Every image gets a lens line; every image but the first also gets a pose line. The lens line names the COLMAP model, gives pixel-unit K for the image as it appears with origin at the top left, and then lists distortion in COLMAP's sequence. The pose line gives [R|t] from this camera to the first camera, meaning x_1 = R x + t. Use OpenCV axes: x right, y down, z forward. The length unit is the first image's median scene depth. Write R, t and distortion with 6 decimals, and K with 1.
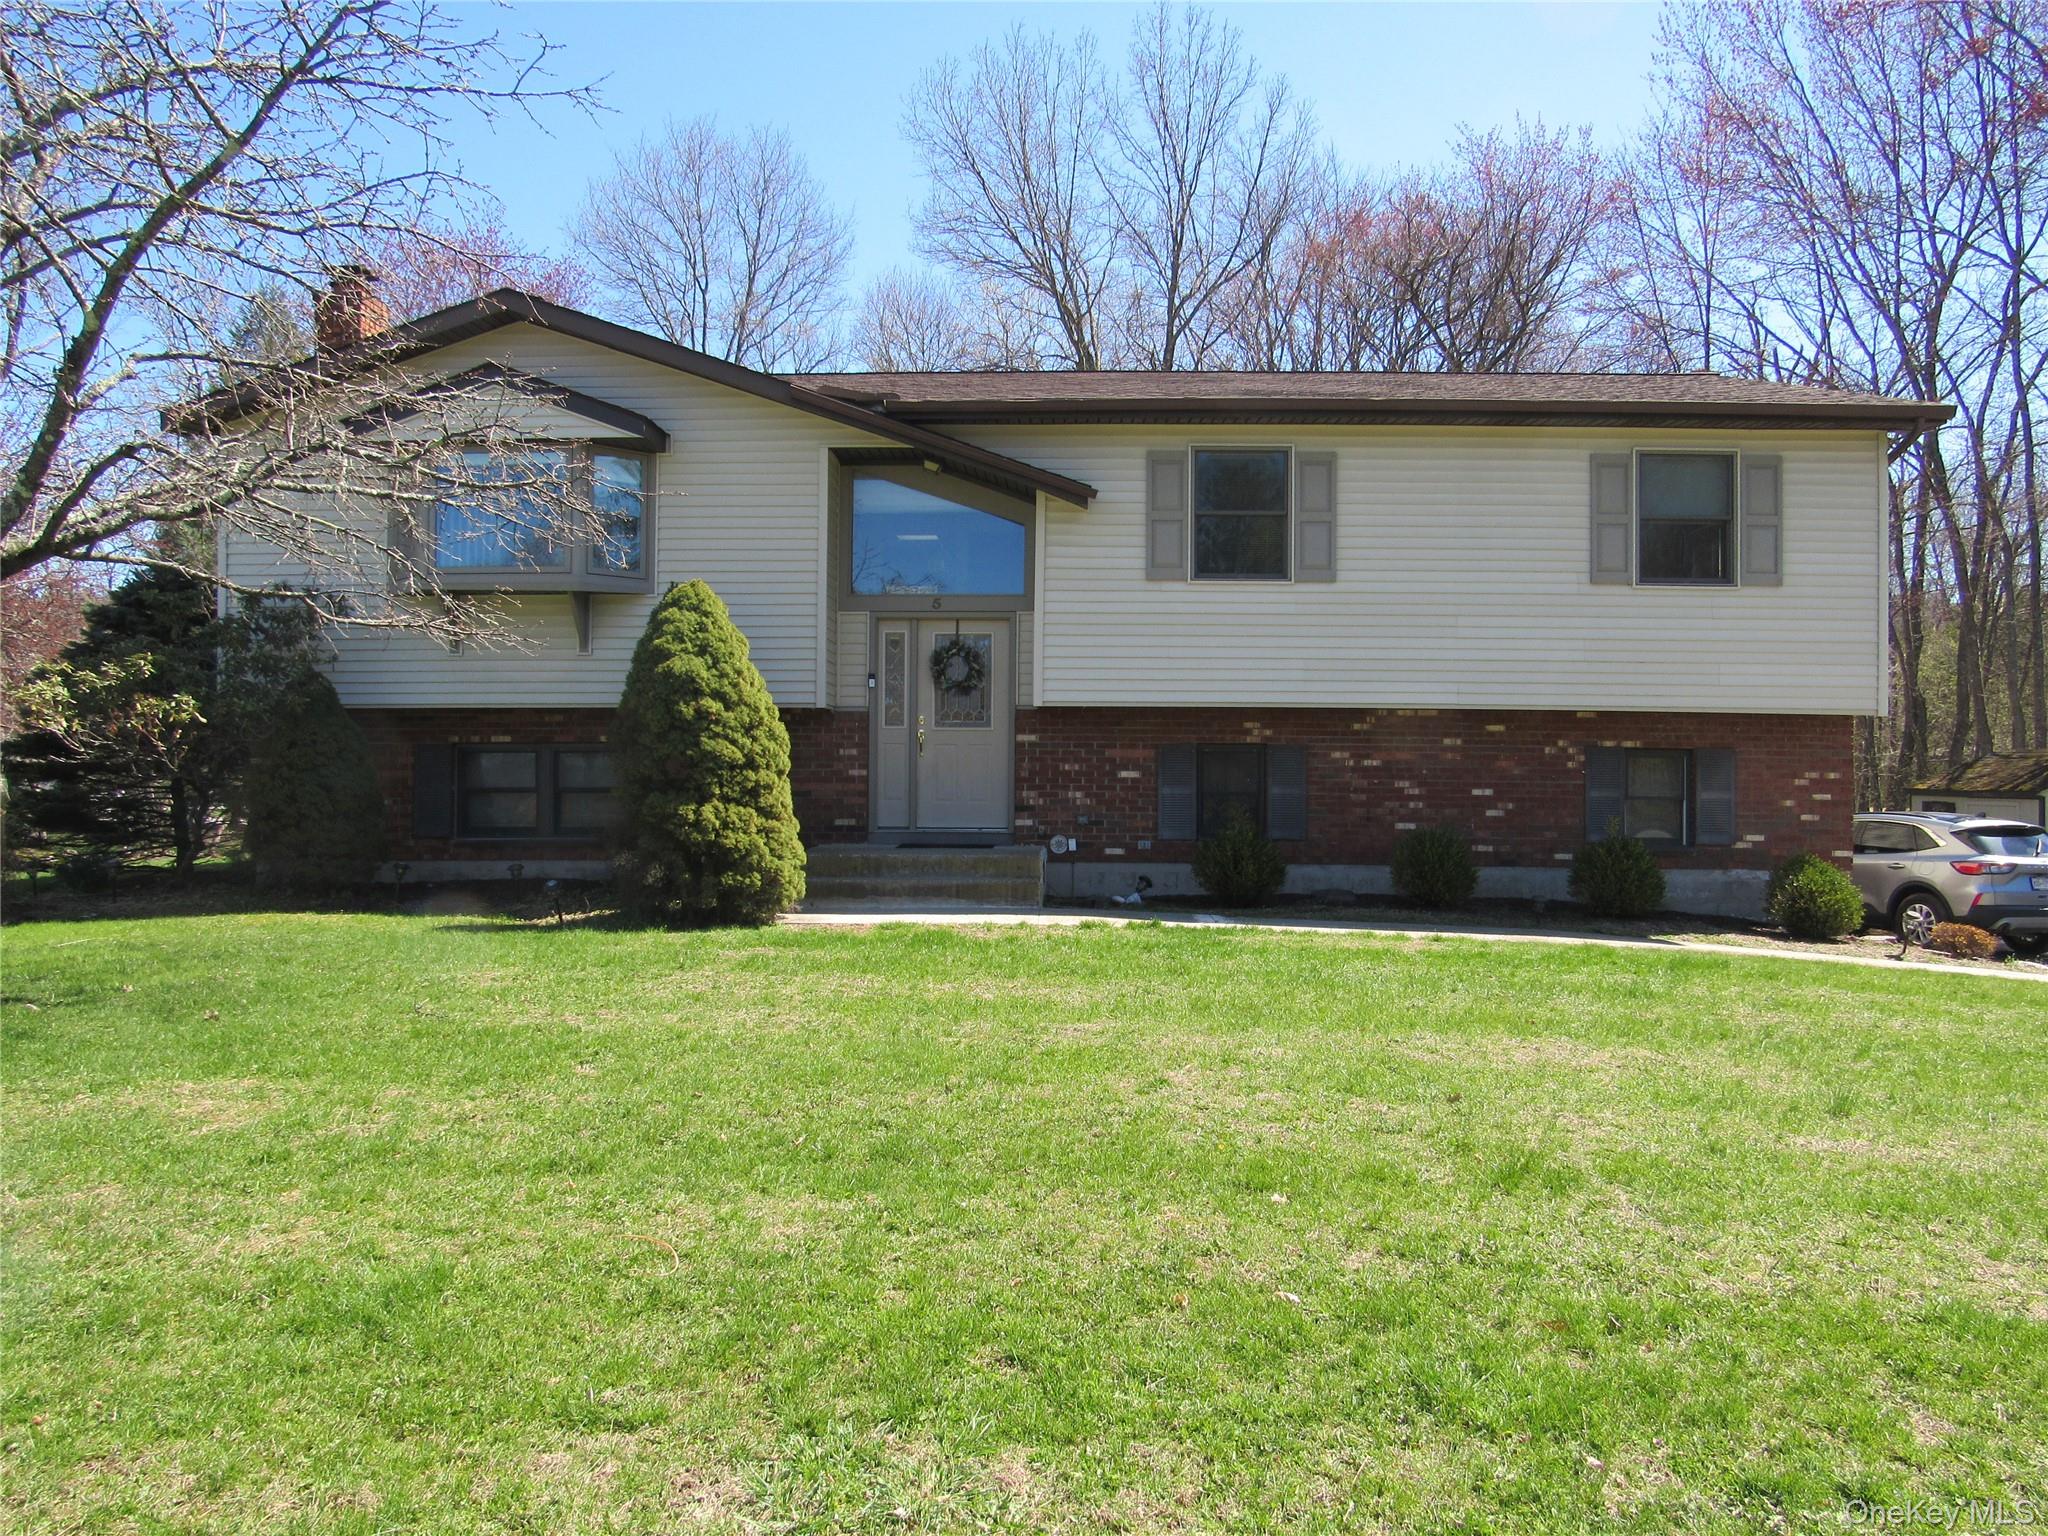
lens RADIAL K [[1452.9, 0, 1020.9], [0, 1452.9, 773.7], [0, 0, 1]] dist [-0.035100, 0.020460]
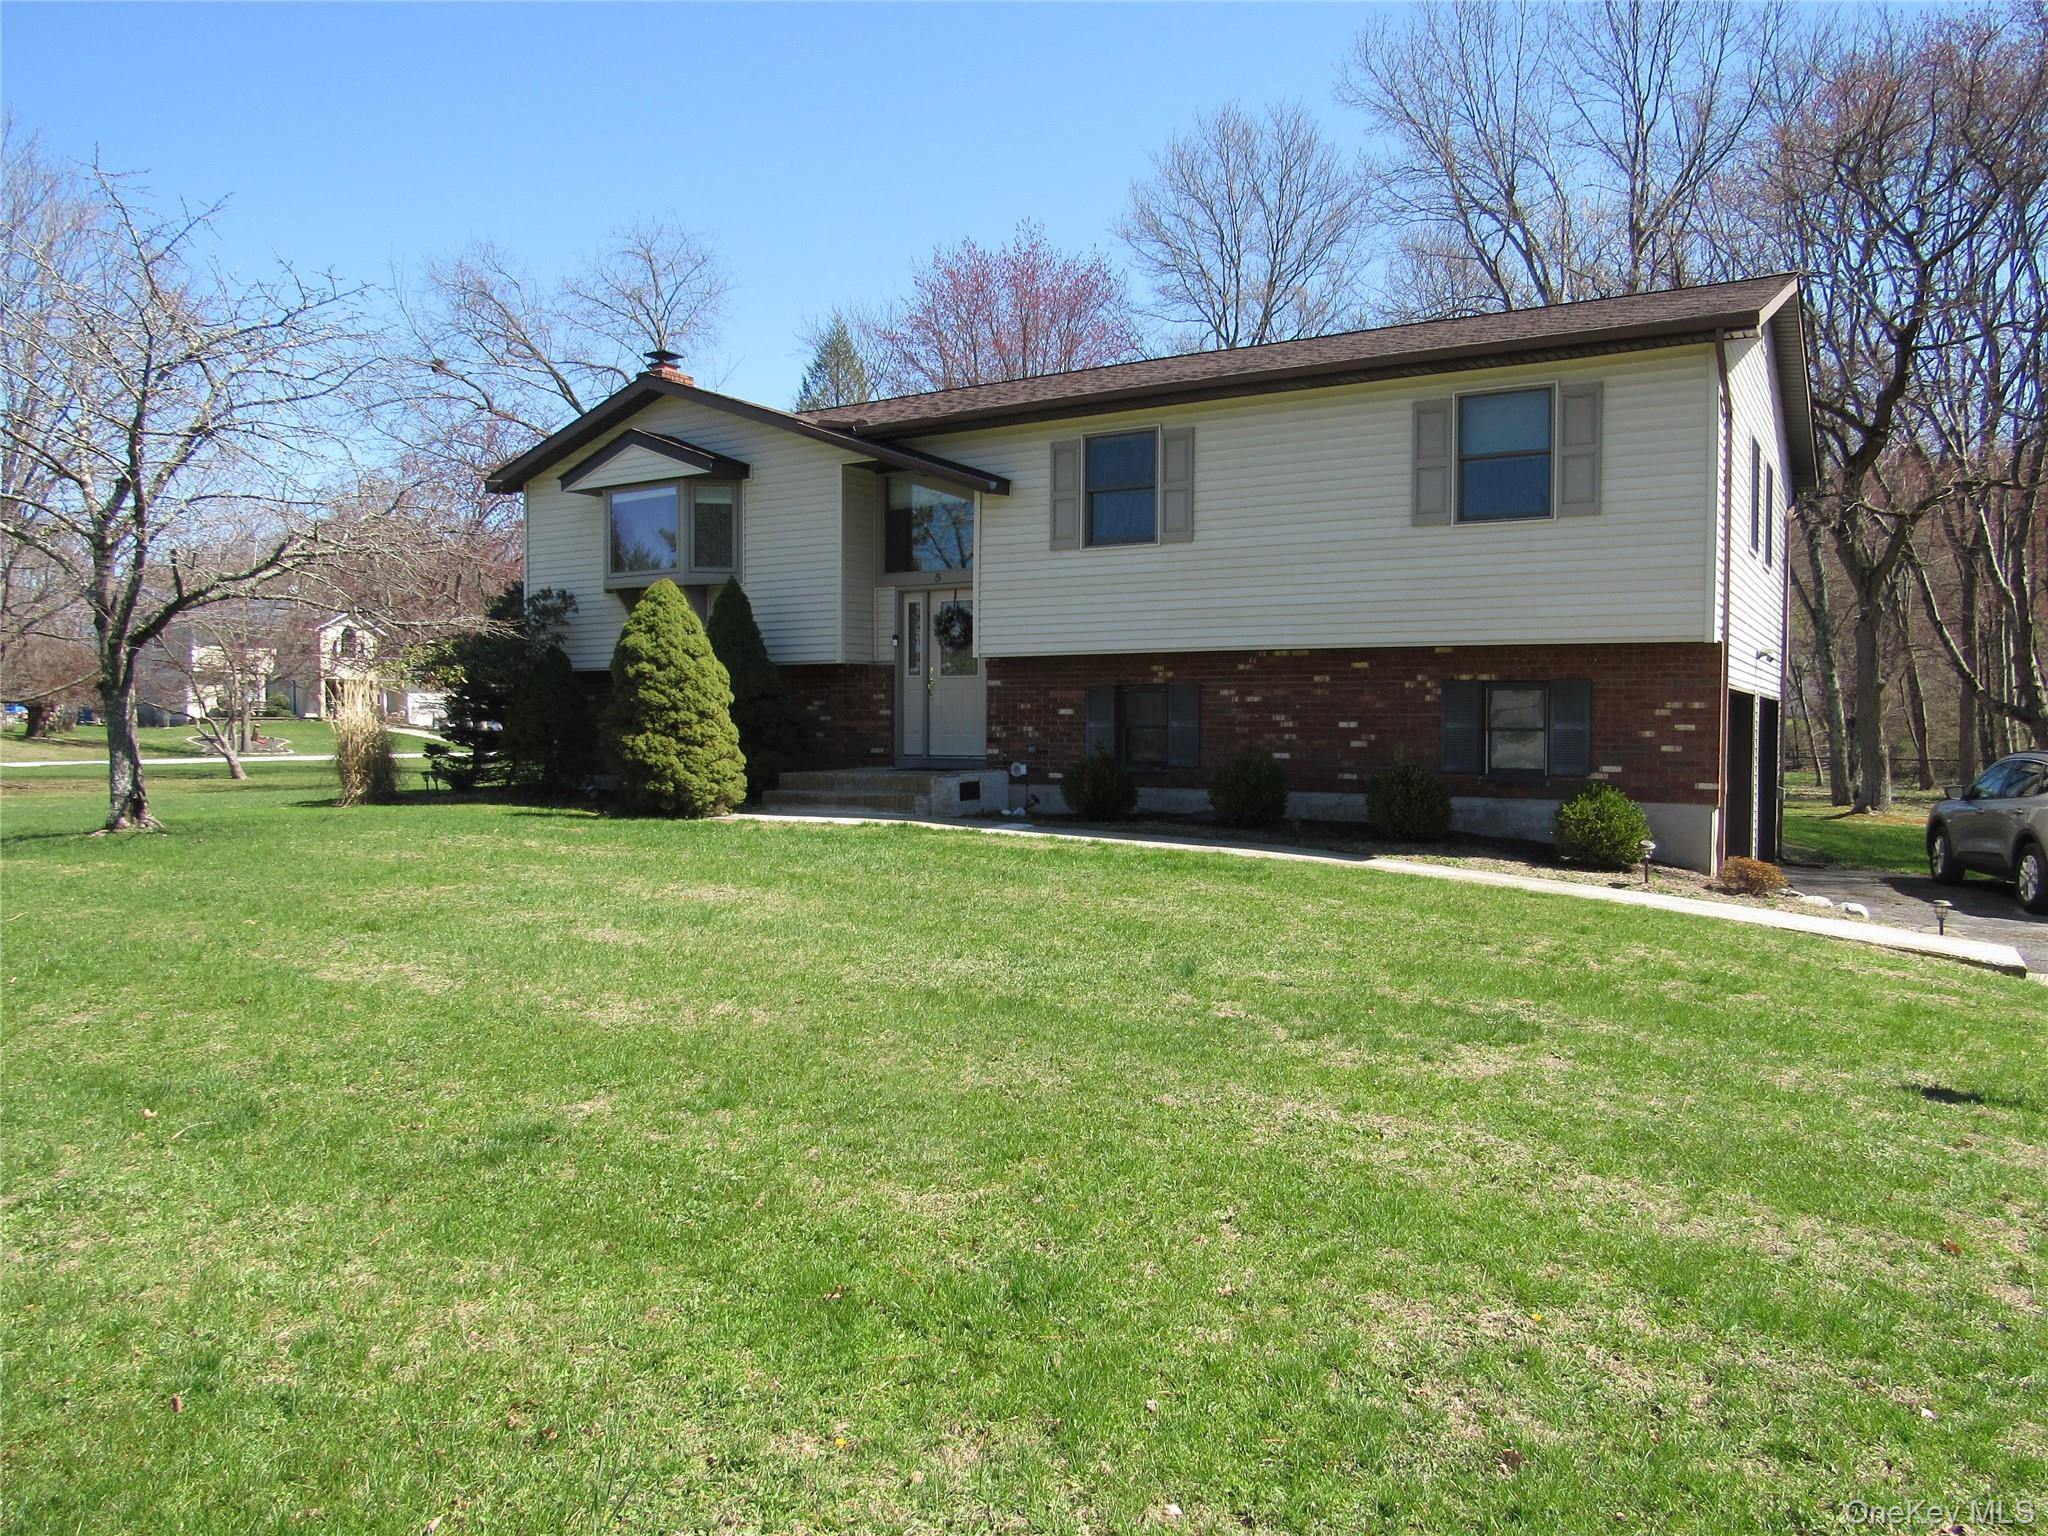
lens RADIAL K [[1452.9, 0, 1038.1], [0, 1452.9, 770.6], [0, 0, 1]] dist [-0.035100, 0.020460]
pose [[0.868616, 0.008935, -0.495405, 0.677937], [0.008617, 0.999414, 0.033134, 0.009492], [0.495410, -0.033049, 0.868030, -0.059964]]
